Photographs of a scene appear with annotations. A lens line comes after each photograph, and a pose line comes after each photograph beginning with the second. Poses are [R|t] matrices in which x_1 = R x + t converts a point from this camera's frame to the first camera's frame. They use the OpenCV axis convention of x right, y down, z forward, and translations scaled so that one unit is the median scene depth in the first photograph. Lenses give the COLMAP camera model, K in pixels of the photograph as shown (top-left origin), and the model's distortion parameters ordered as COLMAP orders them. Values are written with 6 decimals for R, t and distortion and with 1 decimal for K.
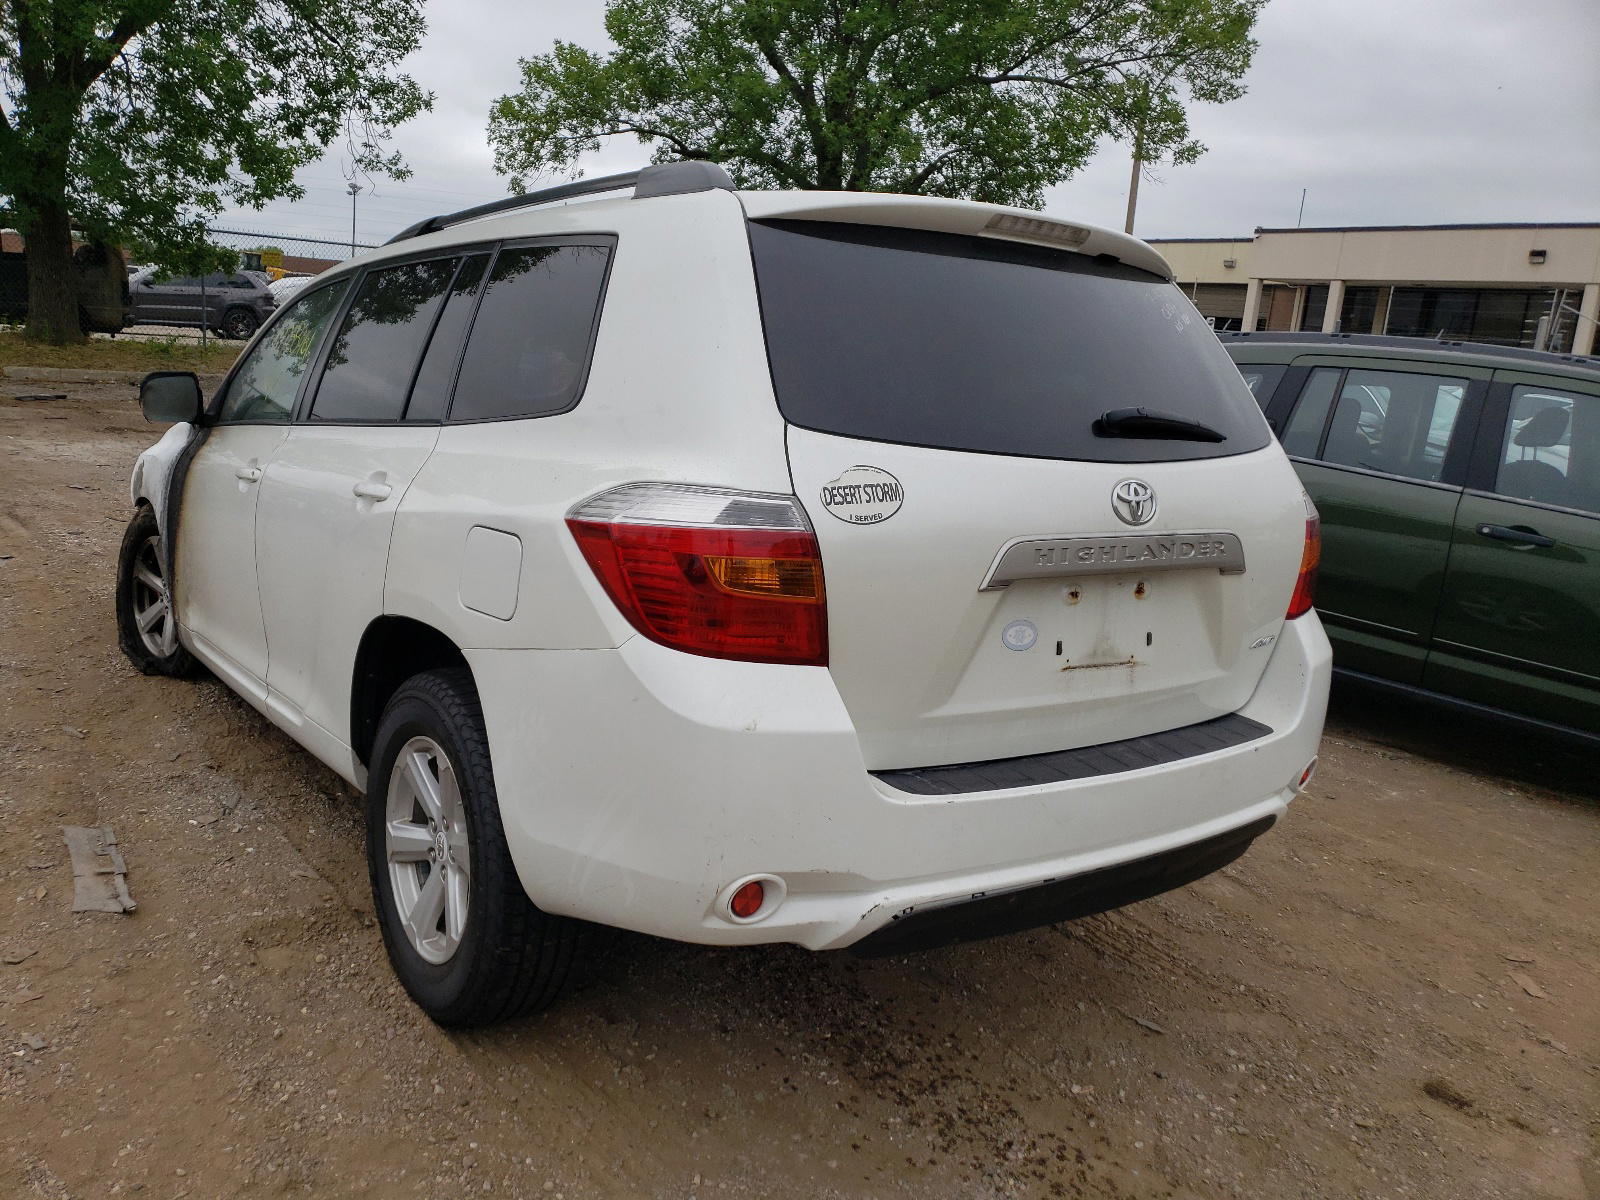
lens RADIAL K [[1187.4, 0, 799.0], [0, 1187.4, 590.6], [0, 0, 1]] dist [0.007198, 0.001650]
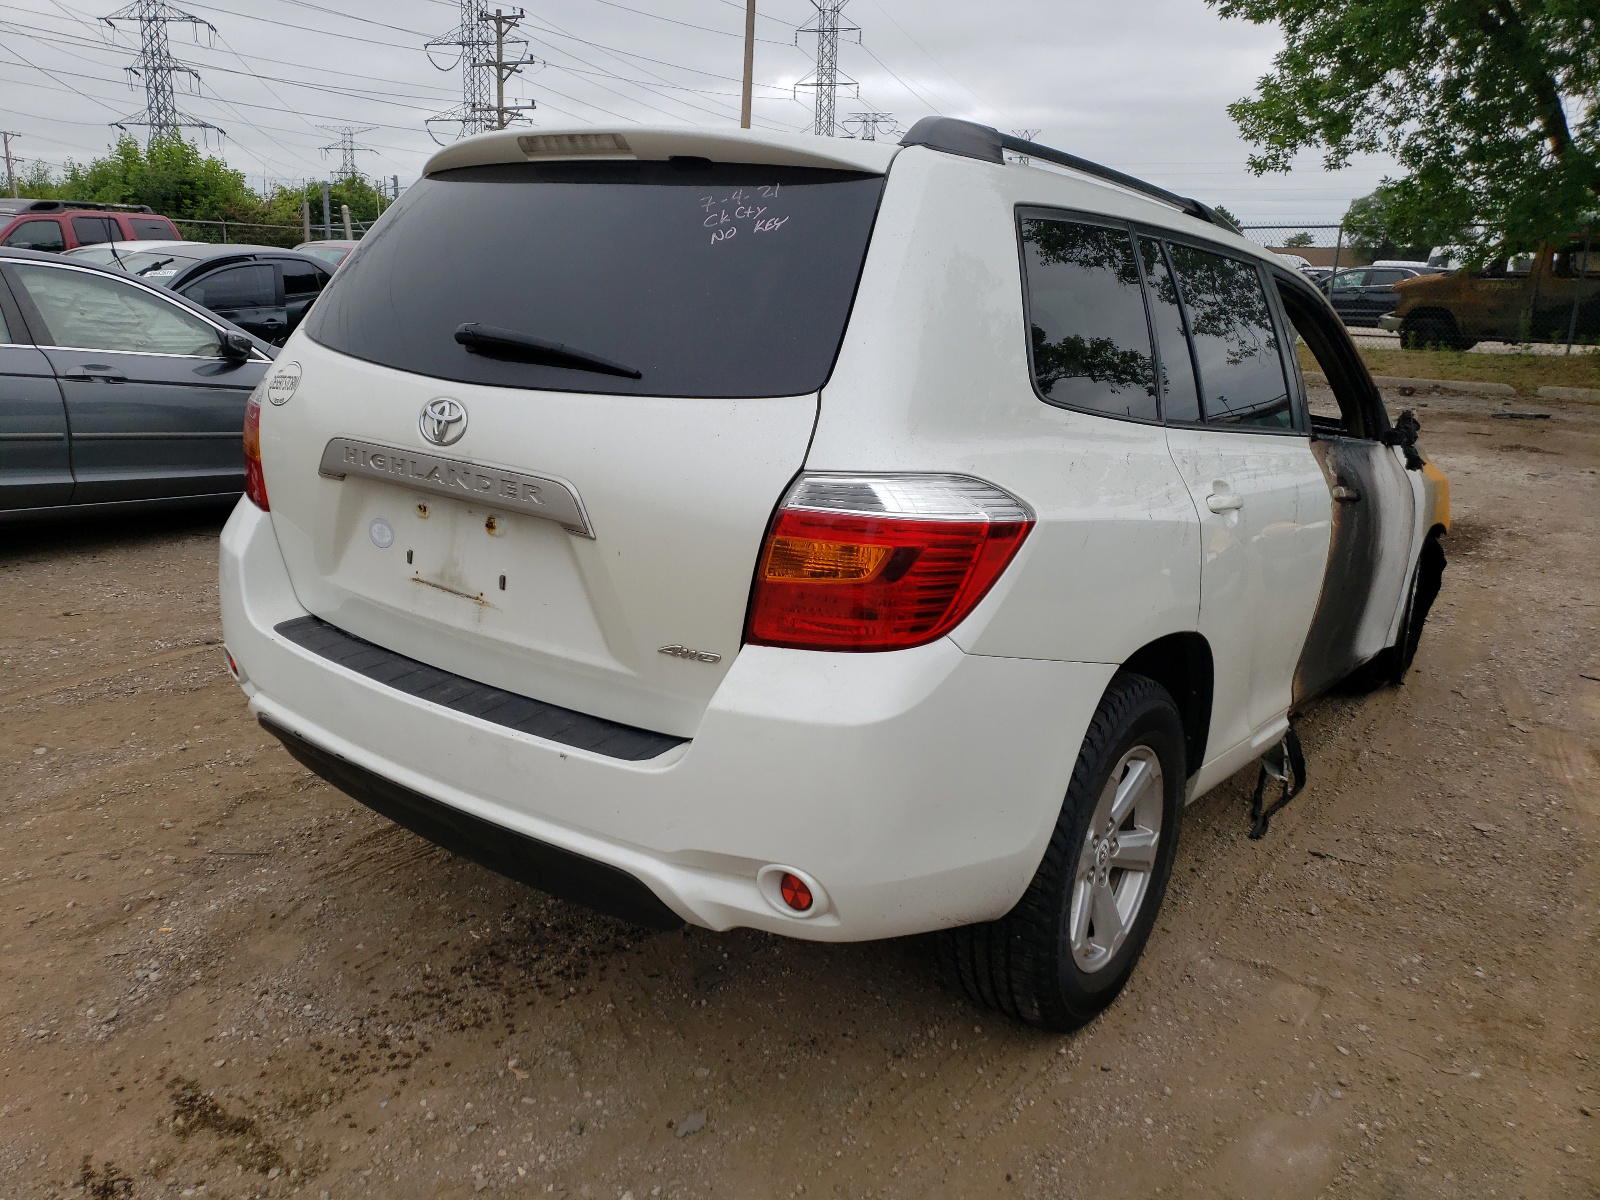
lens RADIAL K [[1215.3, 0, 798.3], [0, 1215.3, 609.2], [0, 0, 1]] dist [0.003286, -0.001134]
pose [[0.339765, 0.188026, -0.921524, 1.253513], [-0.213677, 0.969622, 0.119057, -0.100387], [0.915916, 0.156457, 0.369620, 0.882734]]
